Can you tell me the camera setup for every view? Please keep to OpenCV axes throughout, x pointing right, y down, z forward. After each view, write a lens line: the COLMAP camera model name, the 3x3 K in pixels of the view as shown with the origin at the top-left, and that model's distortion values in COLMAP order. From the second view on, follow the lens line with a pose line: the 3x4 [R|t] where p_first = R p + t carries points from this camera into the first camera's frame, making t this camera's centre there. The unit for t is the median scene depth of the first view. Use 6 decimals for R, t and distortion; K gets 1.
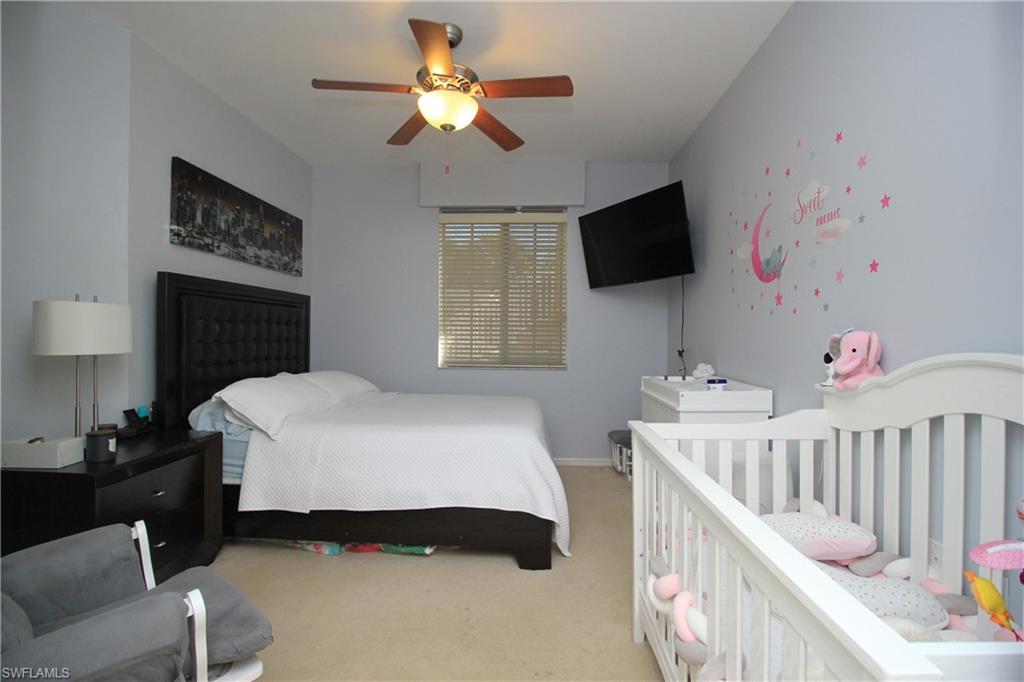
lens RADIAL K [[473.6, 0, 513.5], [0, 473.6, 337.3], [0, 0, 1]] dist [-0.009912, -0.001160]
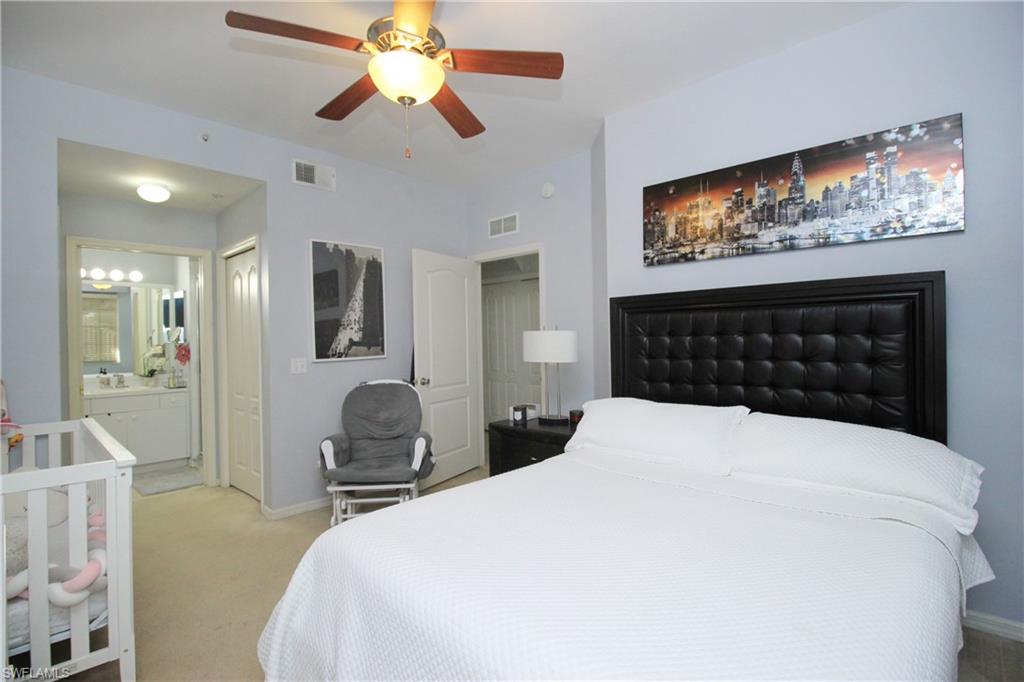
lens RADIAL K [[473.6, 0, 513.5], [0, 473.6, 337.3], [0, 0, 1]] dist [-0.009912, -0.001160]
pose [[-0.649609, 0.004538, -0.760255, 0.272392], [0.007391, 0.999973, -0.000347, -0.032071], [0.760232, -0.005844, -0.649625, 1.274853]]
